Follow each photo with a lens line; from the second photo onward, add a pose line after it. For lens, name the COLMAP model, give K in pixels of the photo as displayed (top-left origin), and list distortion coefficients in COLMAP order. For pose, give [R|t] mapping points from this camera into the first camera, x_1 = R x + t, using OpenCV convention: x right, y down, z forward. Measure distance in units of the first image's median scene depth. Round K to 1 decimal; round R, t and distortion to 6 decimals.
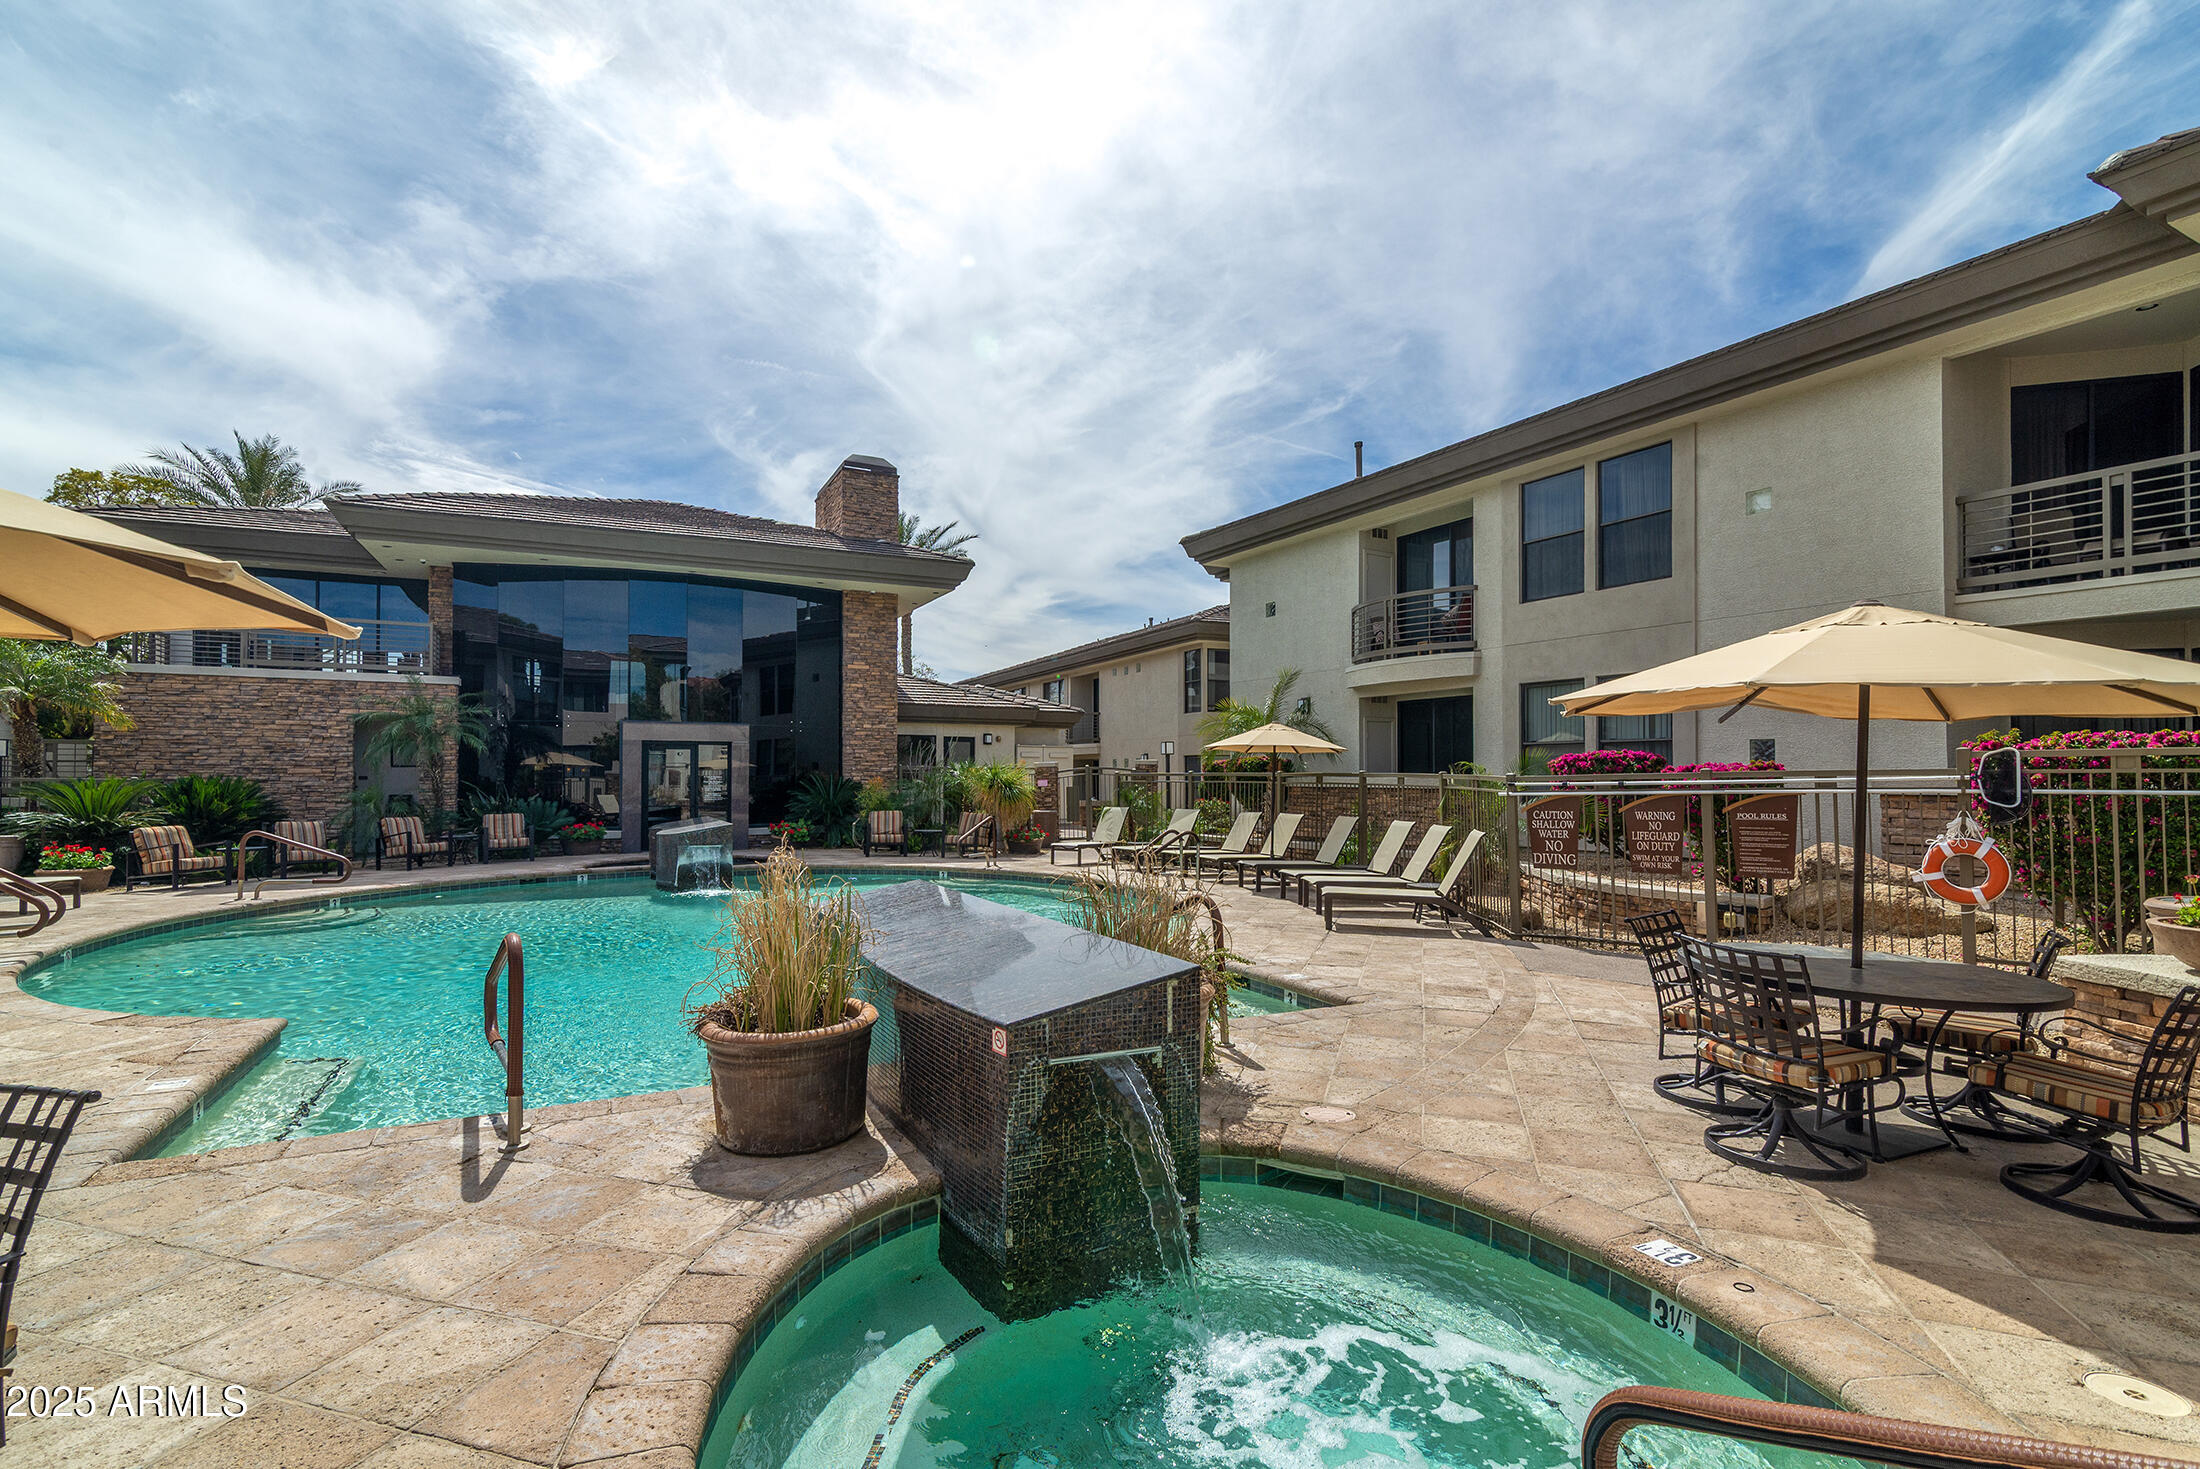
lens RADIAL K [[1045.9, 0, 1097.8], [0, 1045.9, 749.7], [0, 0, 1]] dist [0.000156, 0.000261]
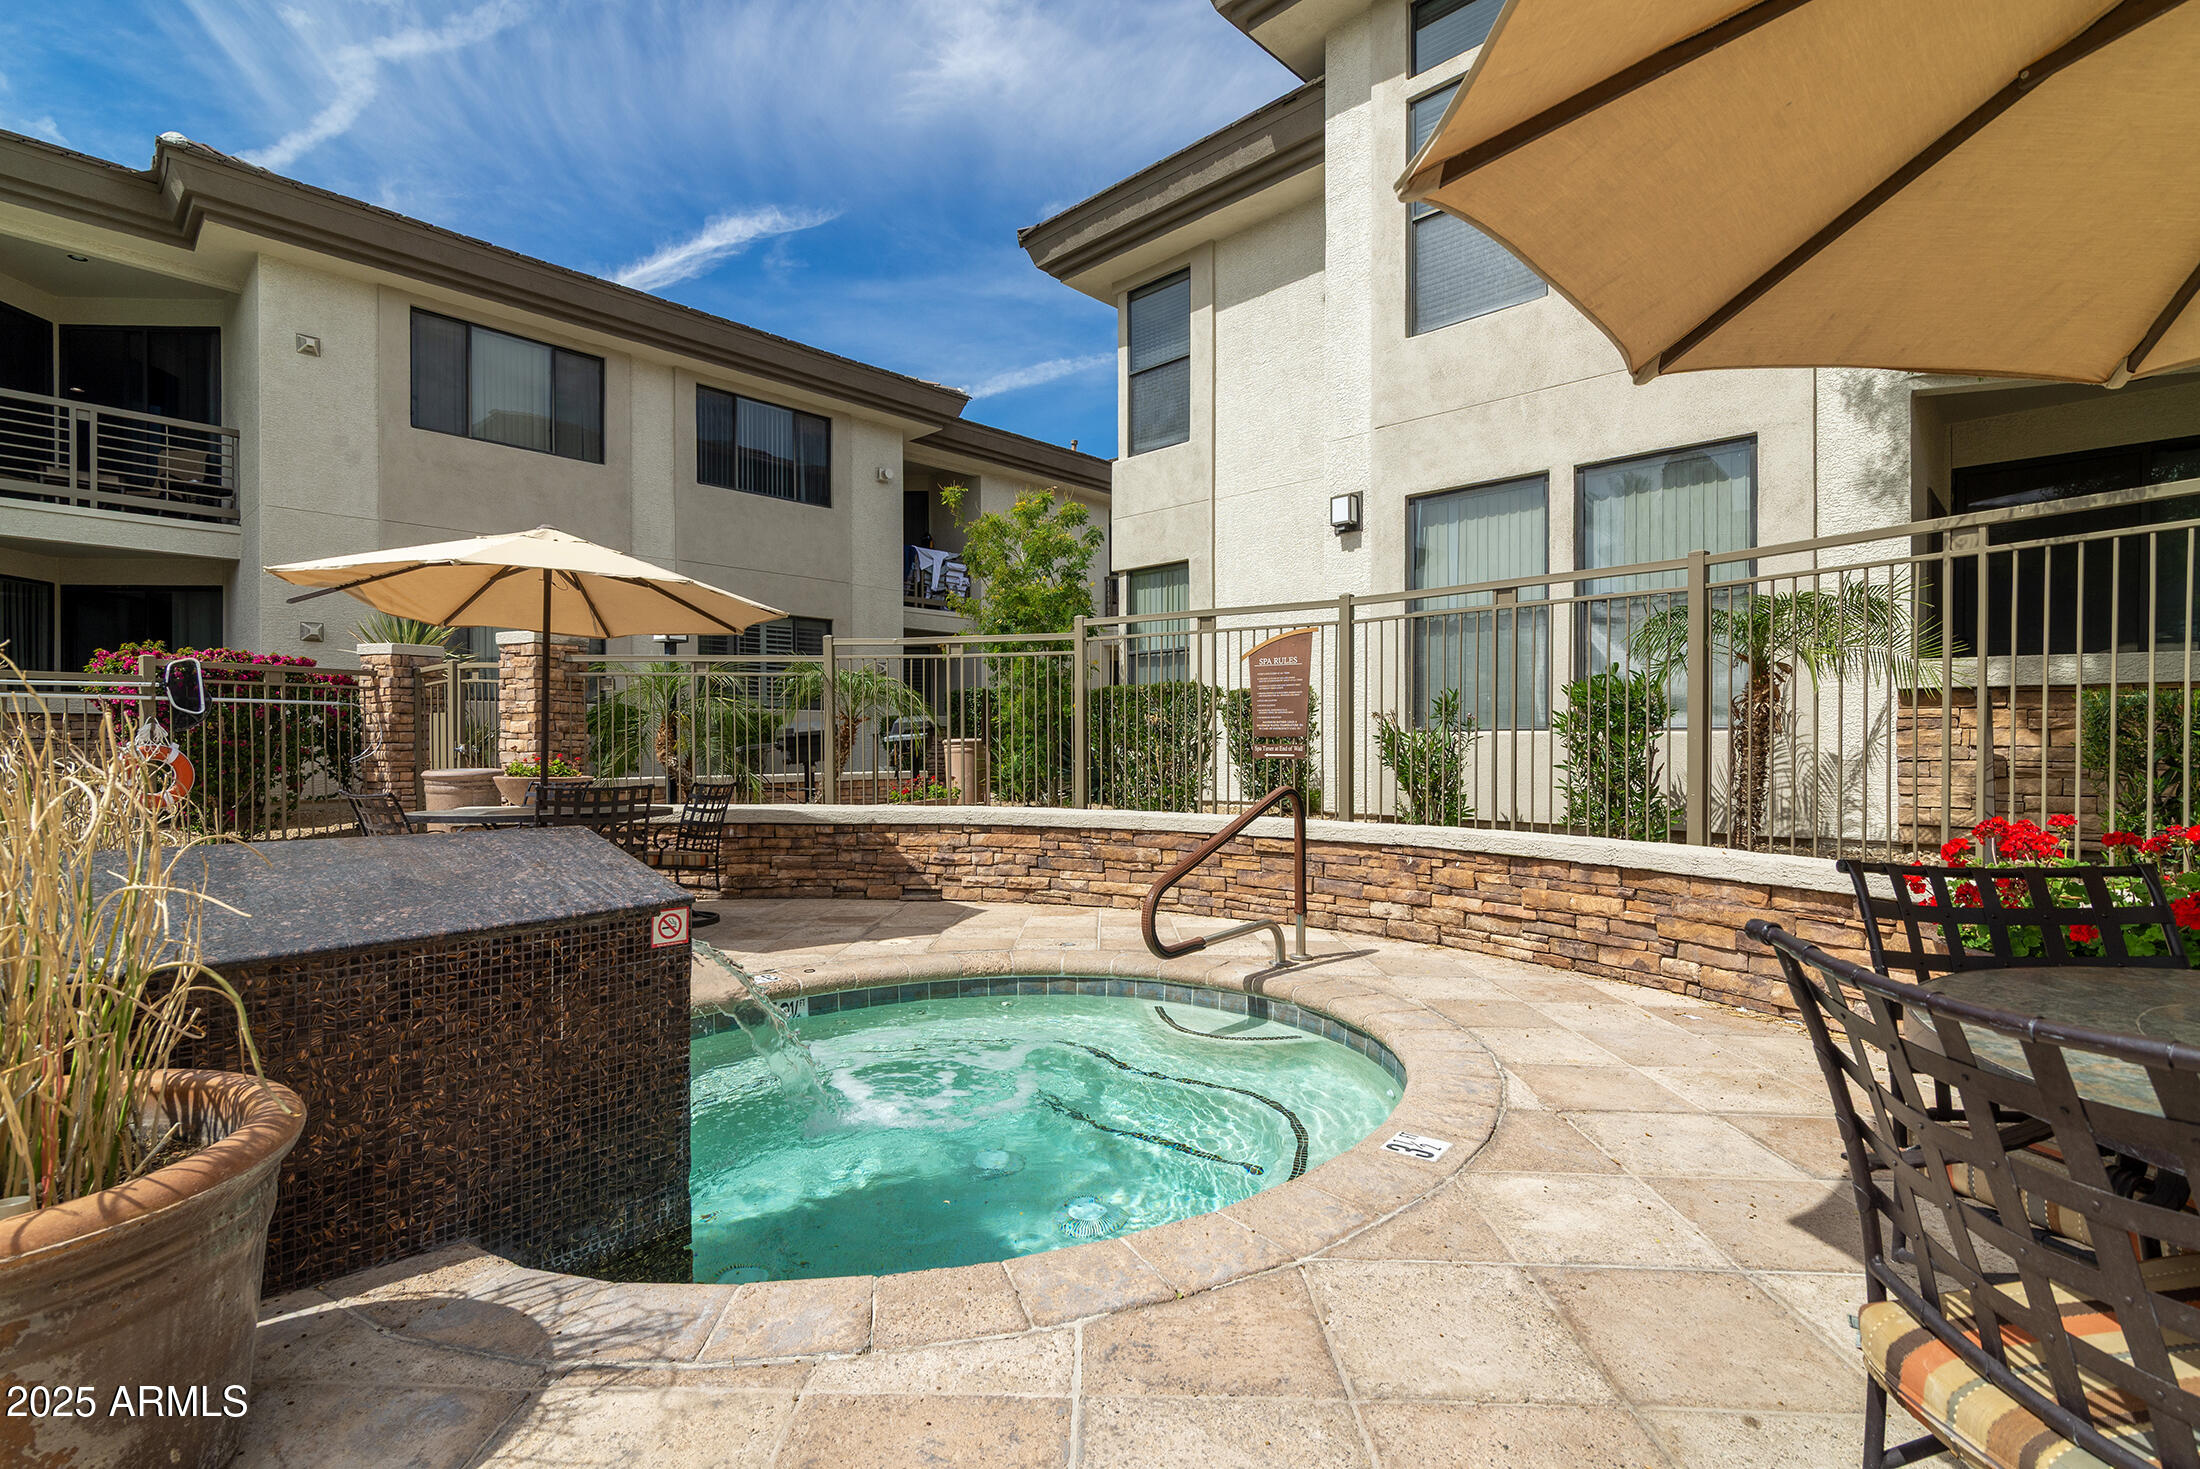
lens RADIAL K [[1029.0, 0, 1098.3], [0, 1029.0, 739.4], [0, 0, 1]] dist [-0.000276, 0.000018]
pose [[-0.326688, -0.003094, 0.945127, -0.341233], [-0.013076, 0.999914, -0.001246, 0.056364], [-0.945042, -0.012766, -0.326701, 0.373701]]
